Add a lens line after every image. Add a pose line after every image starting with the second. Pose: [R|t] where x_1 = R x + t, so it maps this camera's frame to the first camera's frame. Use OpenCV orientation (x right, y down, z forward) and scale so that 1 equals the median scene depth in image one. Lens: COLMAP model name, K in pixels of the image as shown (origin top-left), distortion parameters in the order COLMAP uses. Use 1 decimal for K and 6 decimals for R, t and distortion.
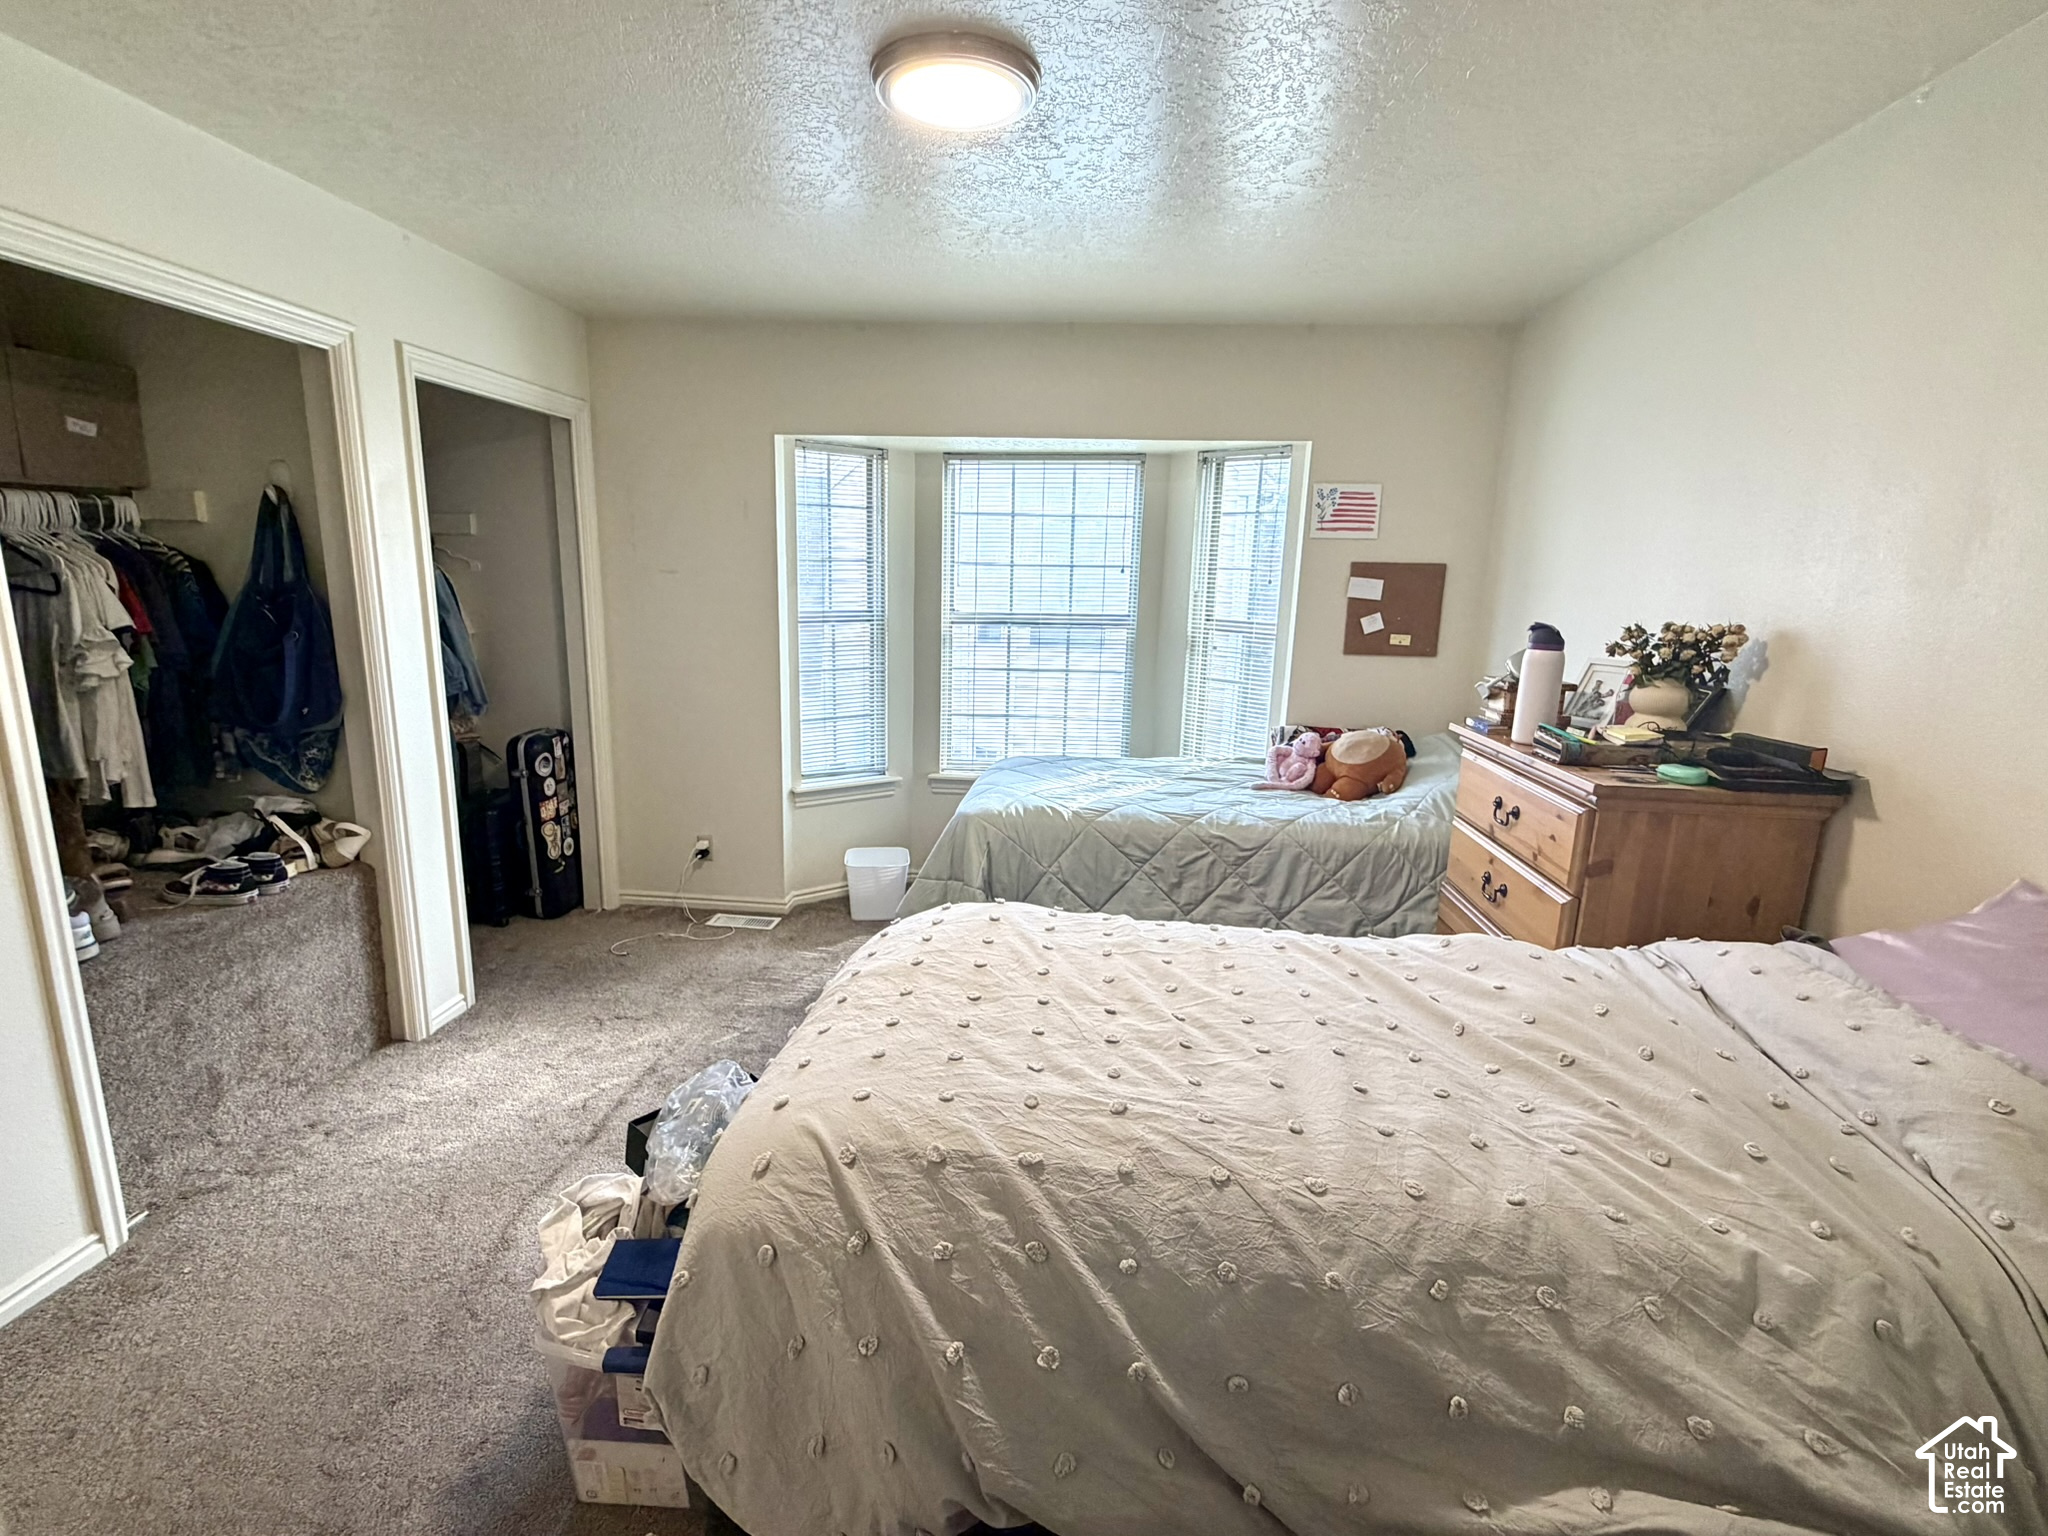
lens RADIAL K [[955.5, 0, 1024.9], [0, 955.5, 768.3], [0, 0, 1]] dist [0.003023, 0.000718]
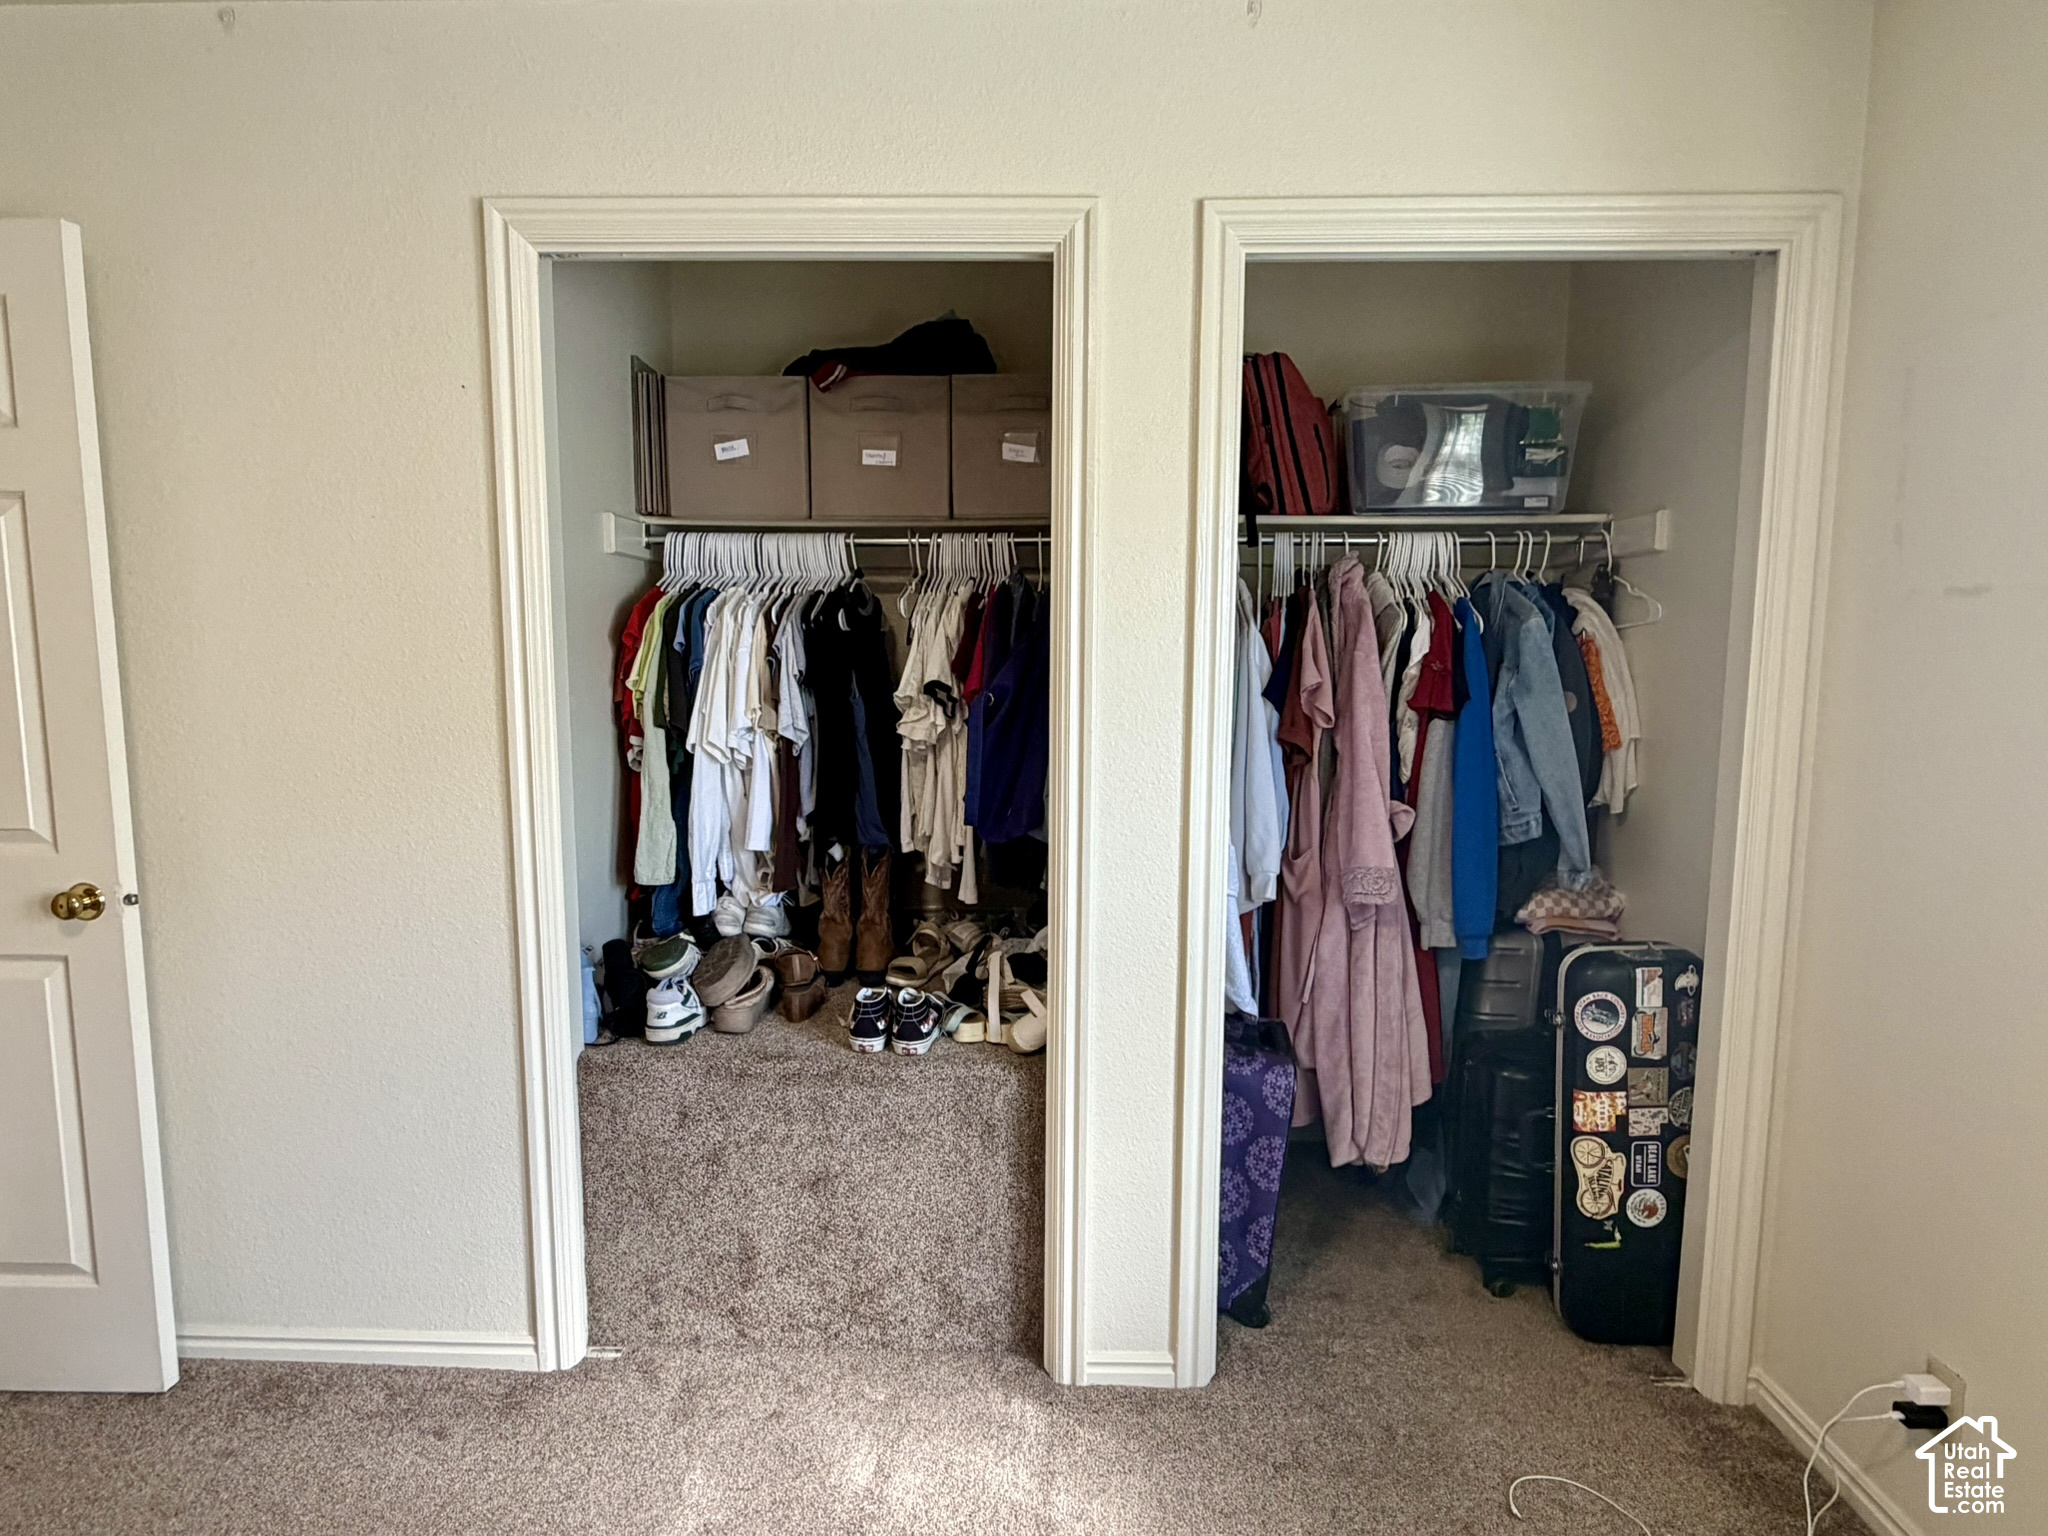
lens RADIAL K [[1133.1, 0, 1023.5], [0, 1133.1, 777.5], [0, 0, 1]] dist [0.001382, -0.000554]
pose [[0.048723, 0.087088, -0.995008, 0.026824], [-0.206715, 0.975503, 0.075258, -0.100021], [0.977187, 0.202016, 0.065531, 0.654776]]
